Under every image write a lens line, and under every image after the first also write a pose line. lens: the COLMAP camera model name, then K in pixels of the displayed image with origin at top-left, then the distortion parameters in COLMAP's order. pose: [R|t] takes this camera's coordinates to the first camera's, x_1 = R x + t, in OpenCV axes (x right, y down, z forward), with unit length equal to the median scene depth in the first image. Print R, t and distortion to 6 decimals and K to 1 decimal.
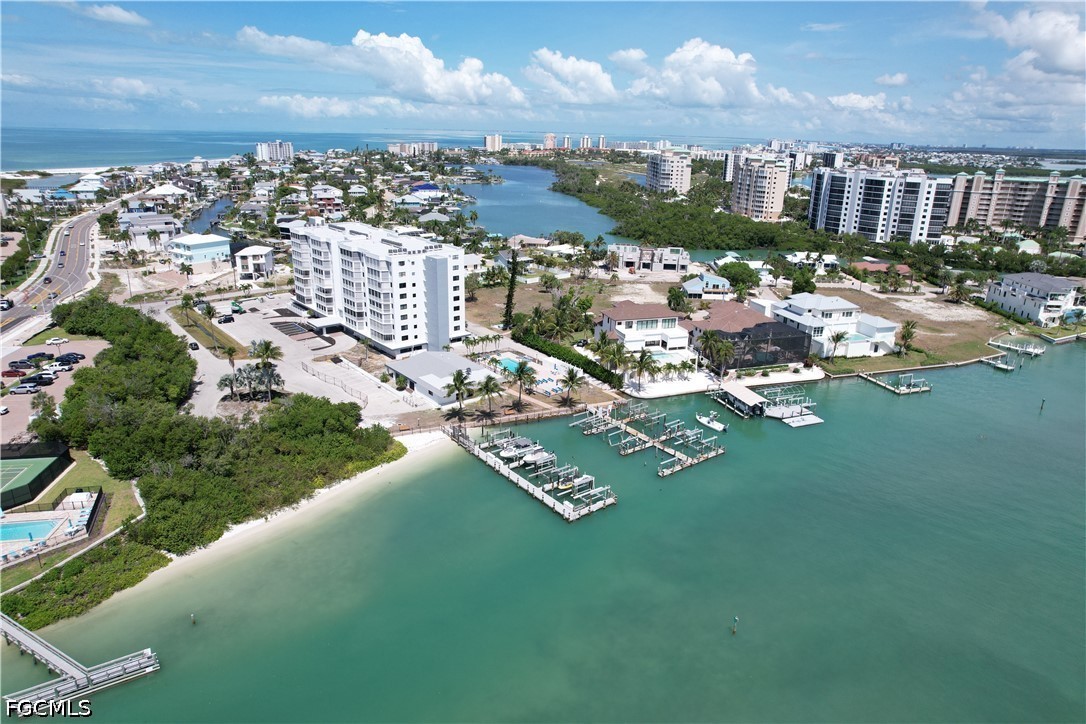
lens RADIAL K [[694.3, 0, 546.9], [0, 694.3, 363.3], [0, 0, 1]] dist [-0.077808, 0.068520]
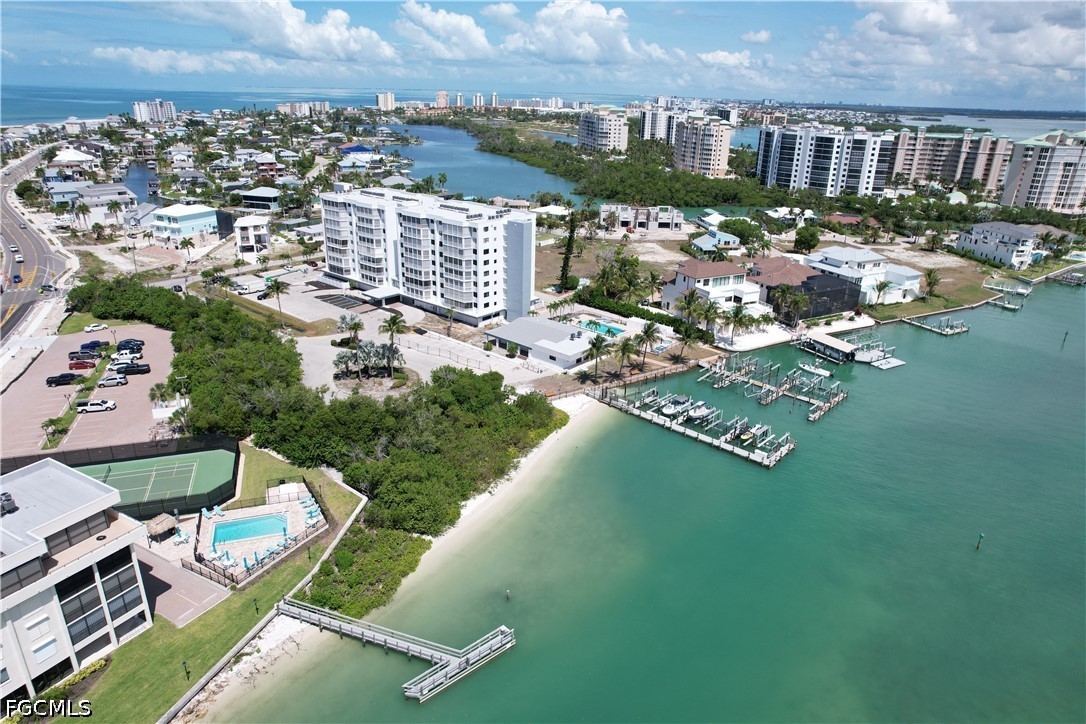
lens RADIAL K [[694.3, 0, 547.1], [0, 694.3, 363.9], [0, 0, 1]] dist [-0.077808, 0.068520]
pose [[0.985406, -0.060916, 0.158948, -0.272309], [0.051816, 0.996805, 0.060784, -0.008357], [-0.162143, -0.051661, 0.985414, 0.007913]]
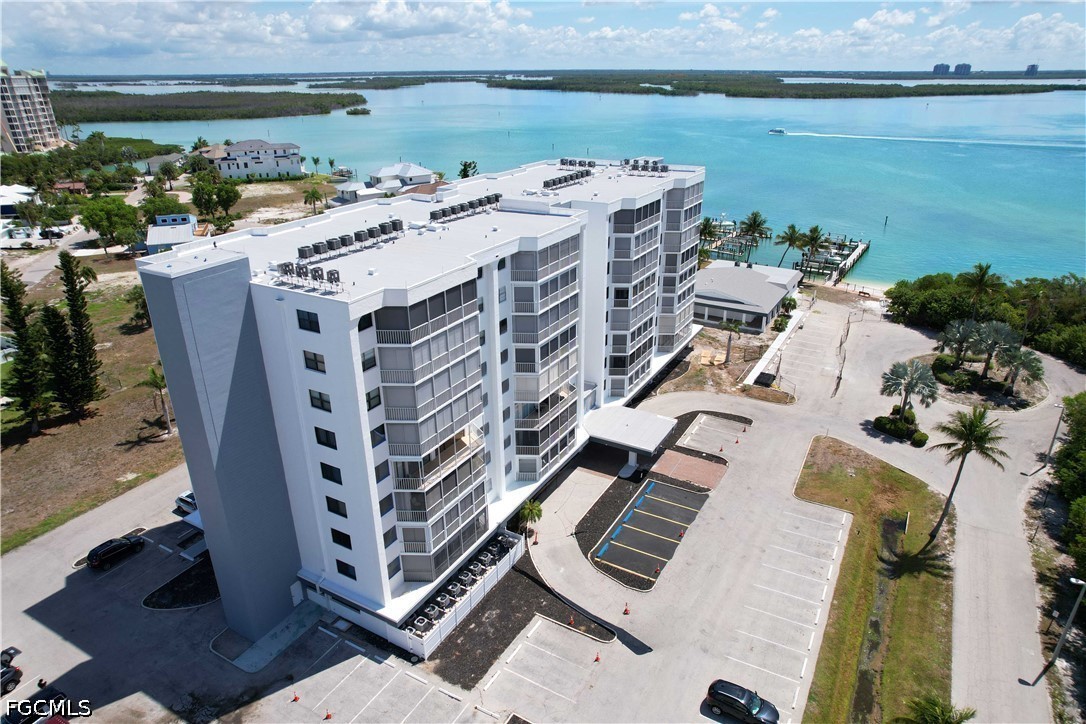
lens RADIAL K [[694.3, 0, 552.3], [0, 694.3, 371.3], [0, 0, 1]] dist [-0.077808, 0.068520]
pose [[-0.348352, -0.399663, 0.847892, -0.657820], [0.296466, 0.811141, 0.504142, -0.307270], [-0.889246, 0.426990, -0.164076, 1.166797]]
